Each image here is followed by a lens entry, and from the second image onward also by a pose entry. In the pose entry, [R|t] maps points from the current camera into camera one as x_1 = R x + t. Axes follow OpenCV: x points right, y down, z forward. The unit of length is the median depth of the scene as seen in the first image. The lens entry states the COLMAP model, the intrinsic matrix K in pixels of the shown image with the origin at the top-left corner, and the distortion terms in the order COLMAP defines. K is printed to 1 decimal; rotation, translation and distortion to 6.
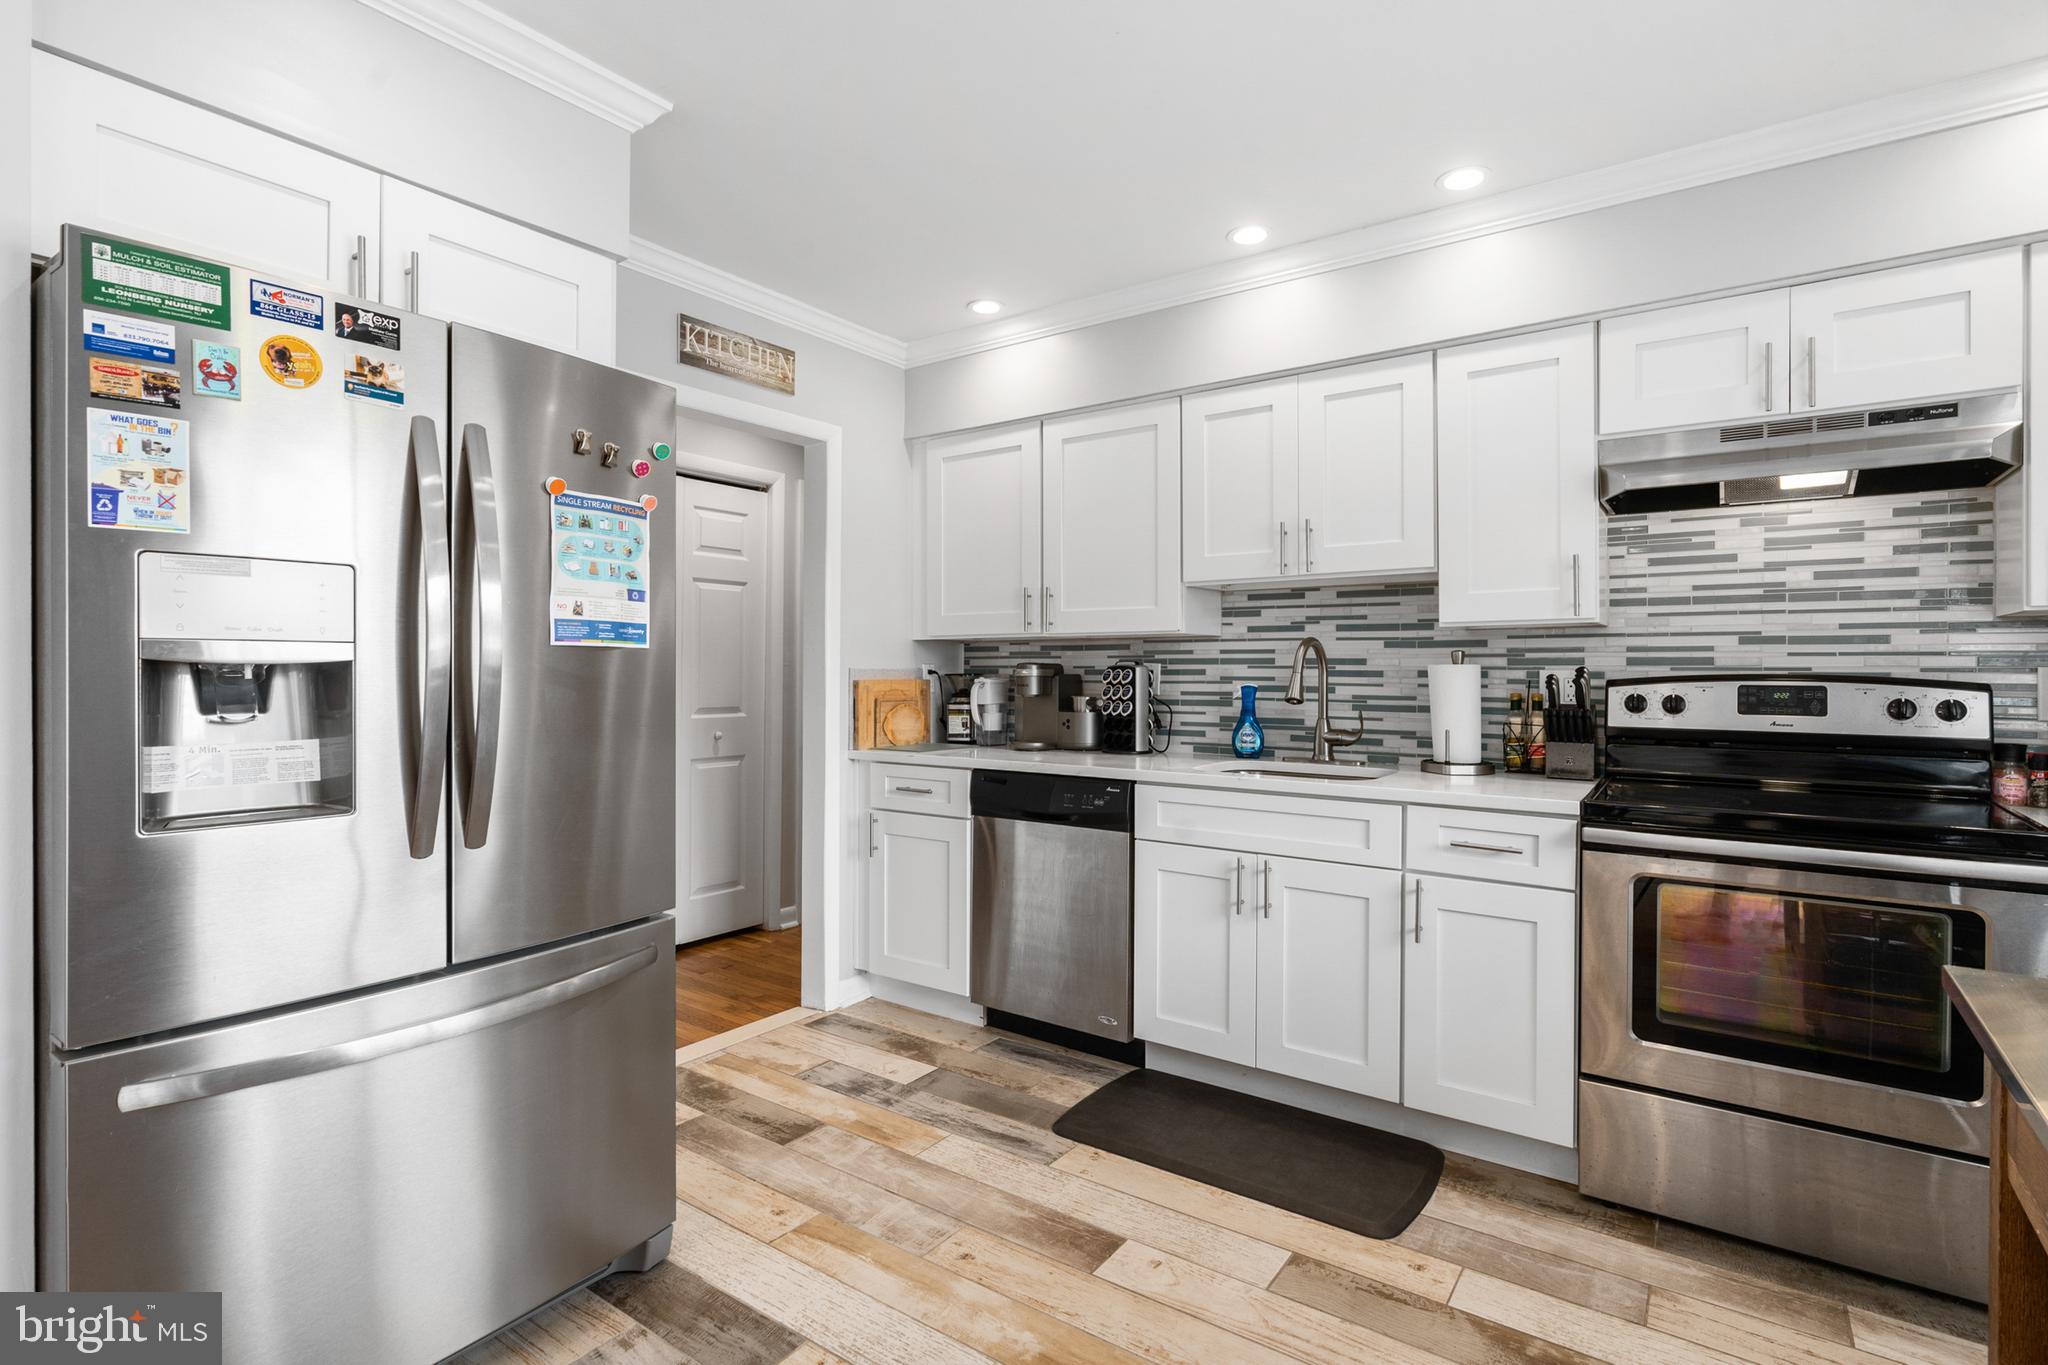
lens RADIAL K [[996.1, 0, 1019.7], [0, 996.1, 672.9], [0, 0, 1]] dist [0.001259, 0.001419]
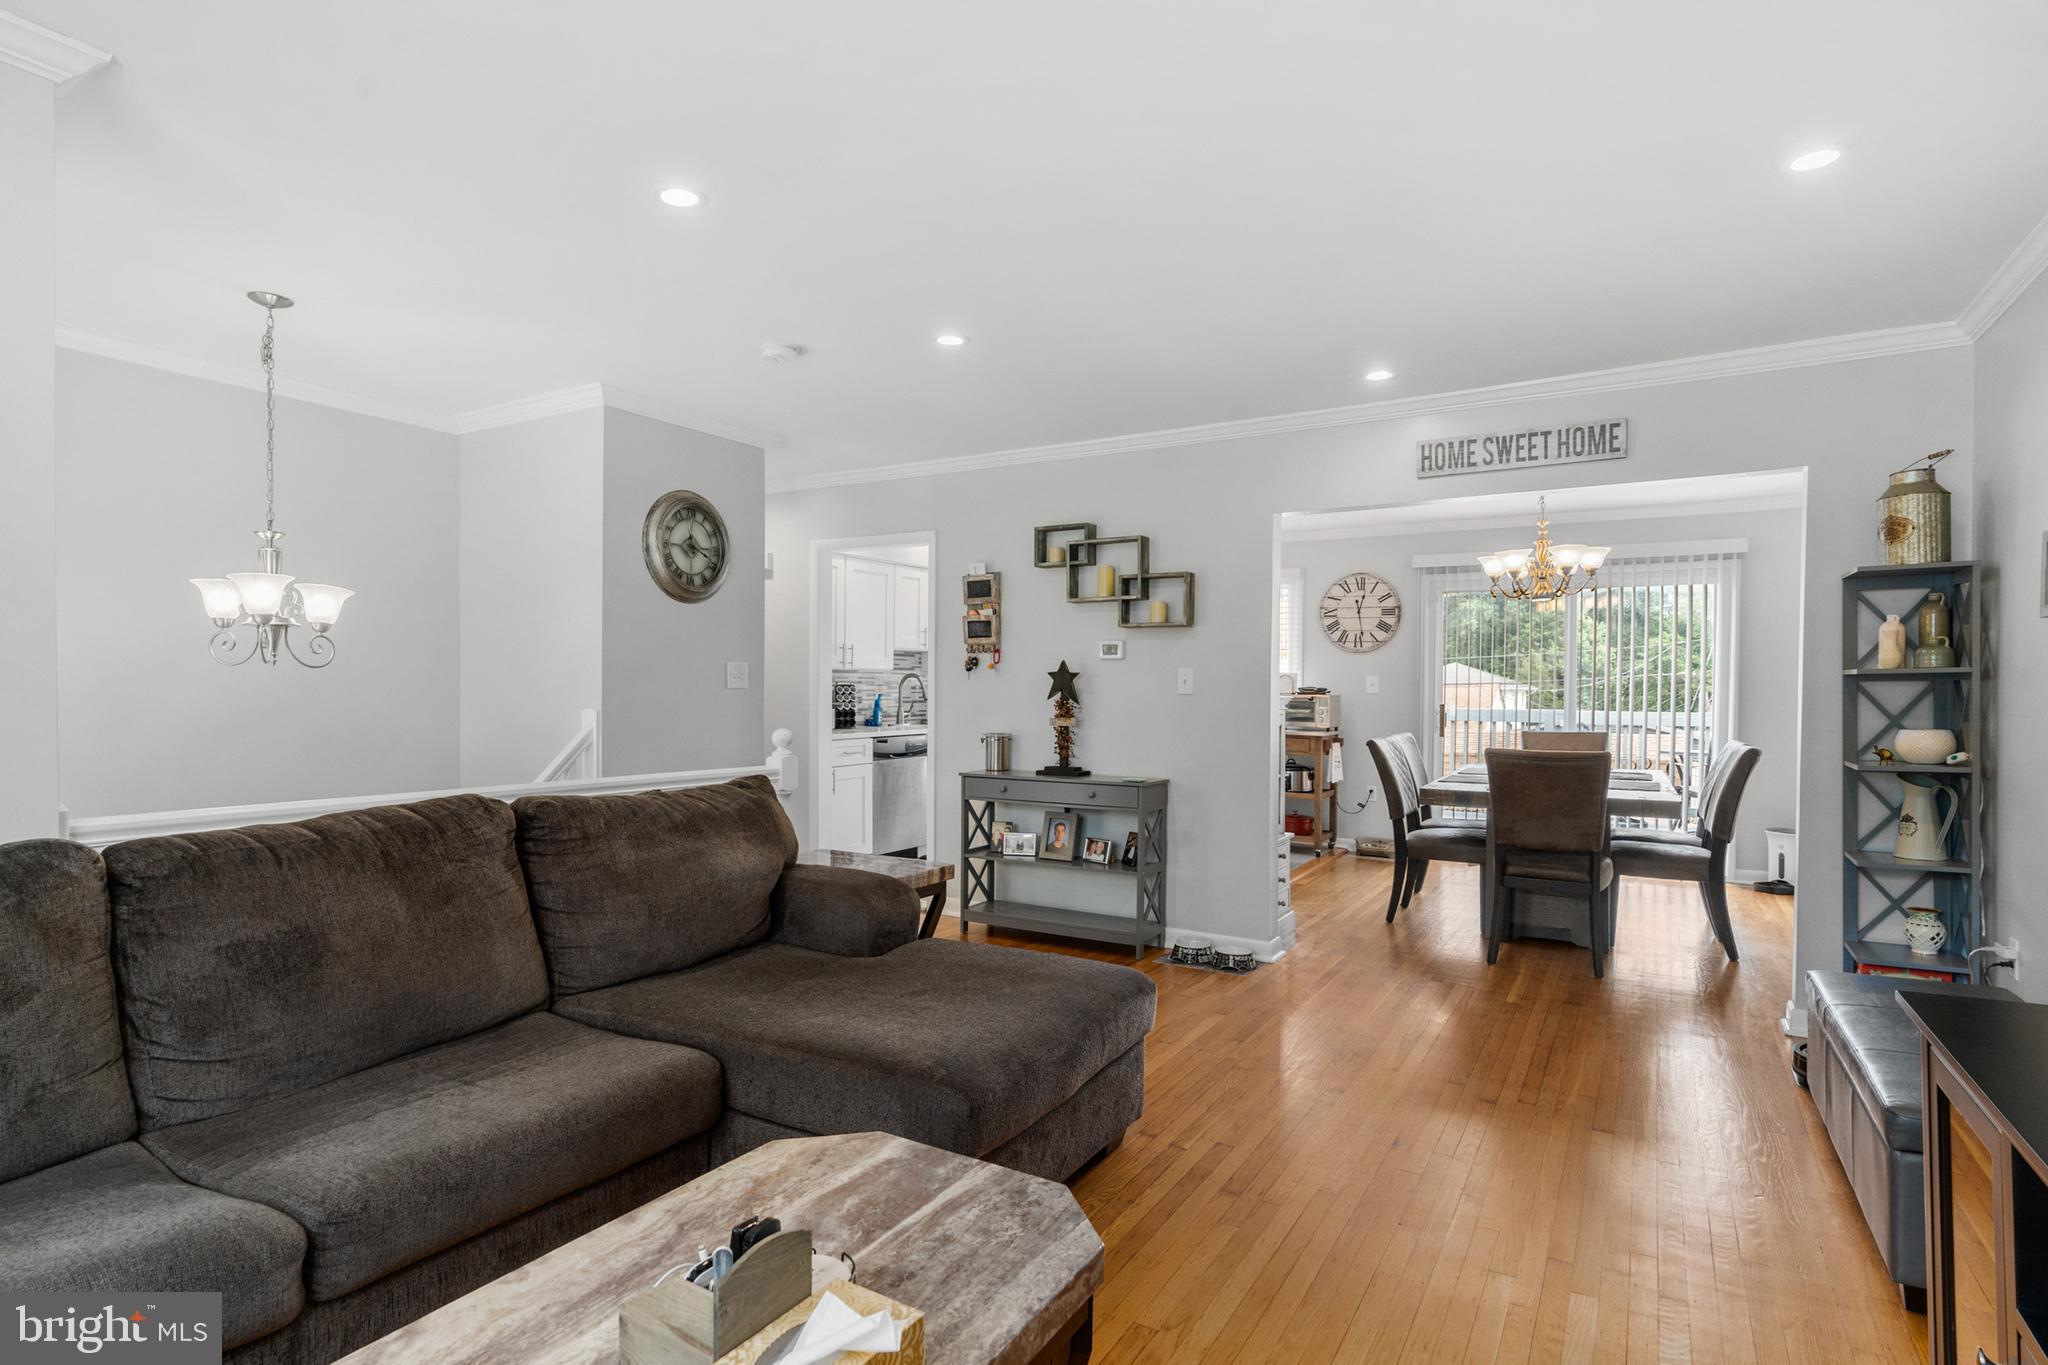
lens RADIAL K [[1032.0, 0, 1021.1], [0, 1032.0, 697.0], [0, 0, 1]] dist [-0.002324, -0.000230]
pose [[-0.069786, -0.016368, 0.997428, -2.512282], [-0.002797, 0.999865, 0.016212, -0.021885], [-0.997558, -0.001659, -0.069822, 1.011884]]
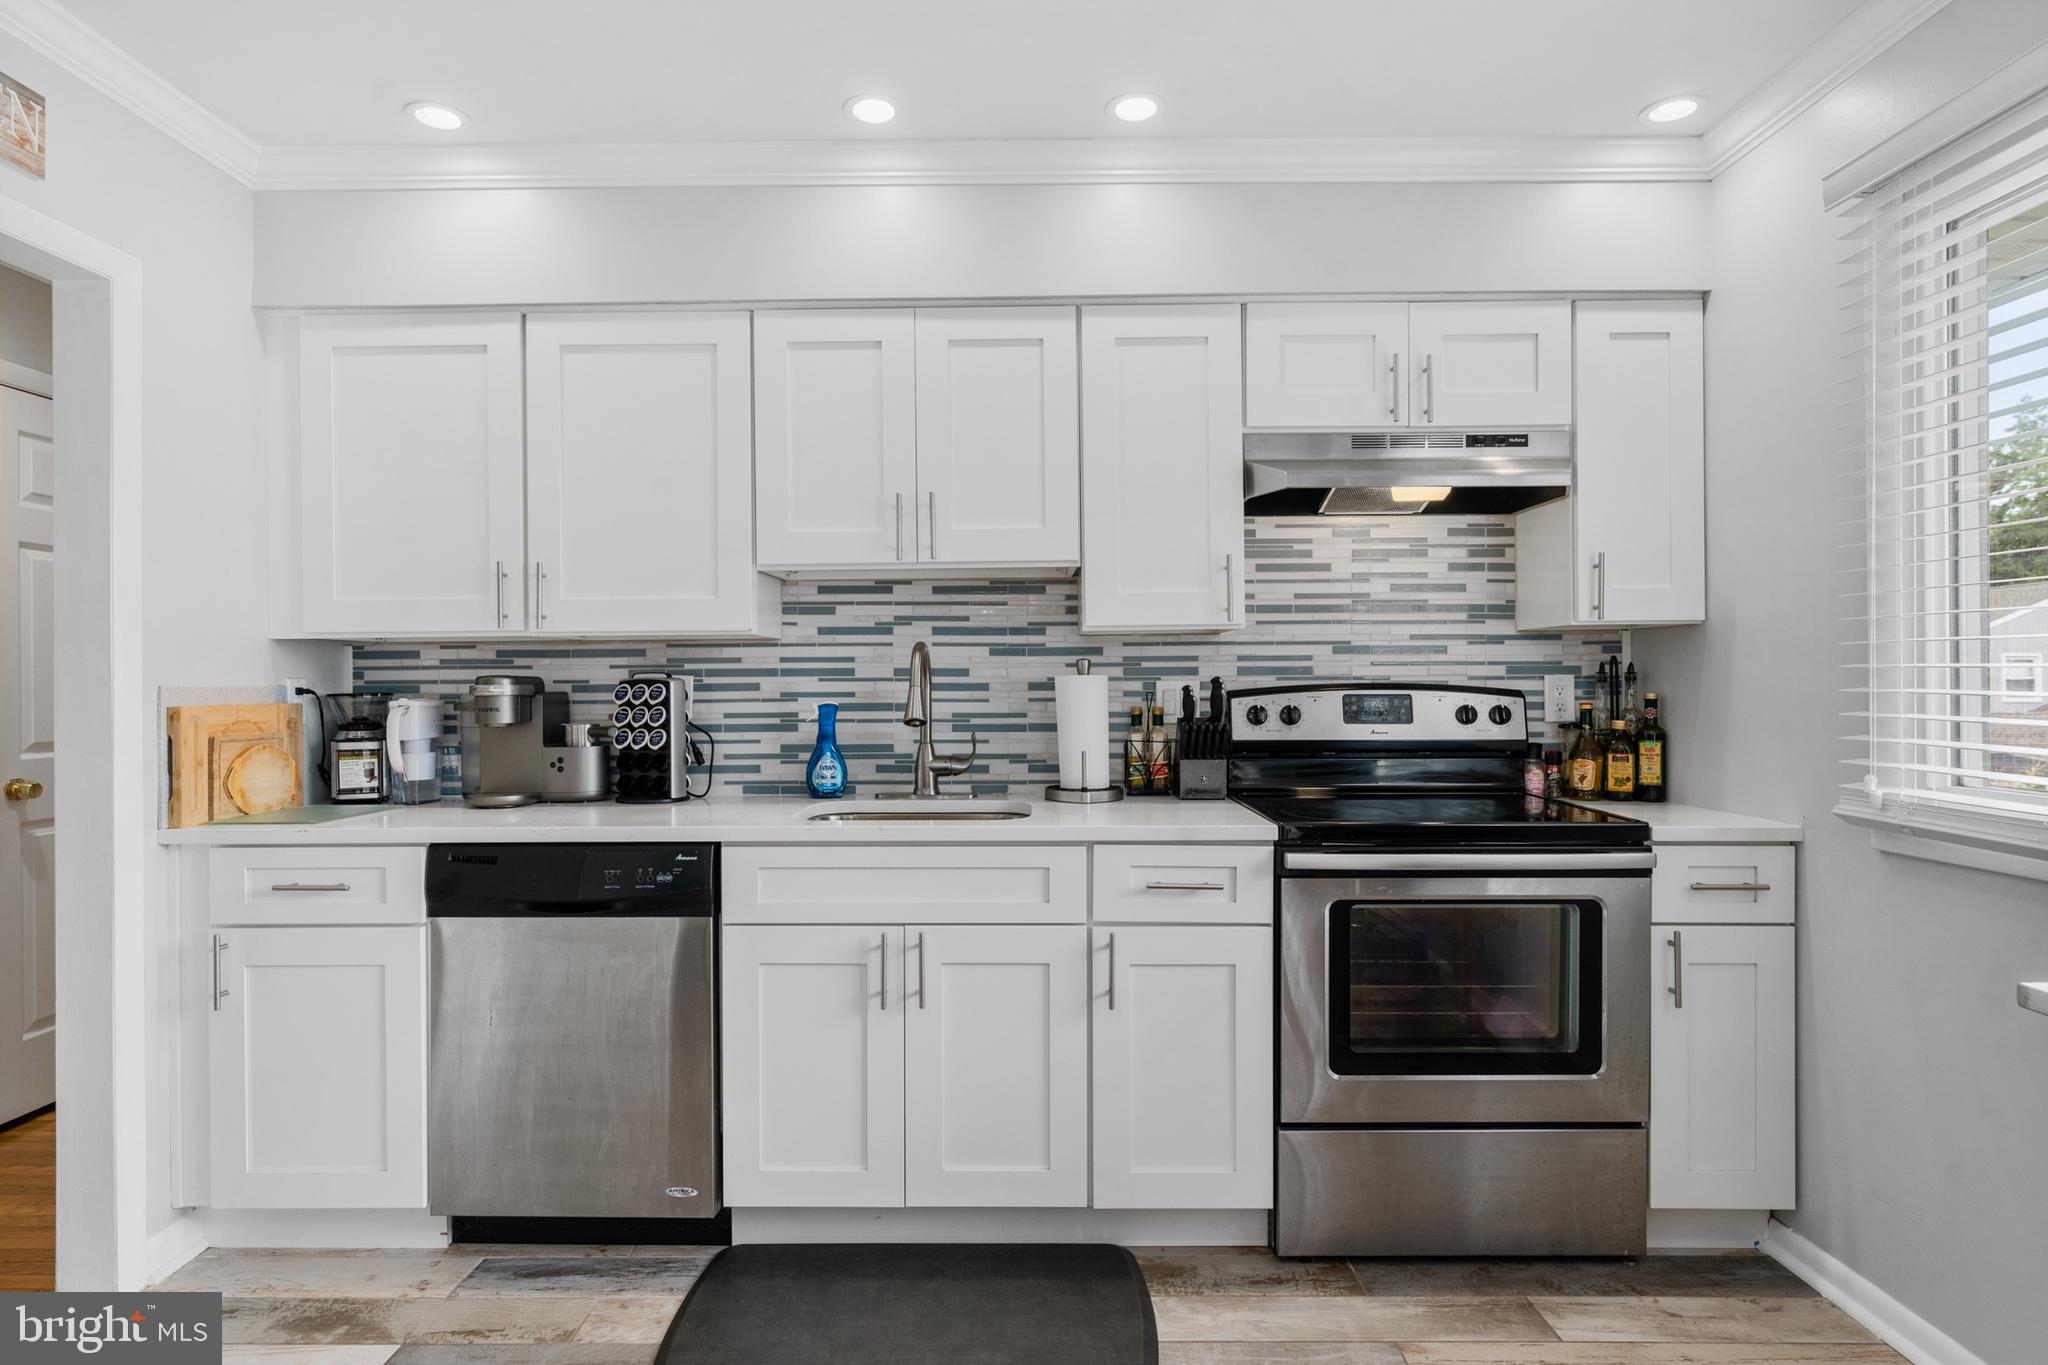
lens RADIAL K [[1119.3, 0, 1015.5], [0, 1119.3, 685.4], [0, 0, 1]] dist [-0.001412, 0.003212]
pose [[0.818477, -0.009222, 0.574466, -0.178289], [0.009842, 0.999950, 0.002031, -0.002106], [-0.574456, 0.003992, 0.818526, 0.248328]]
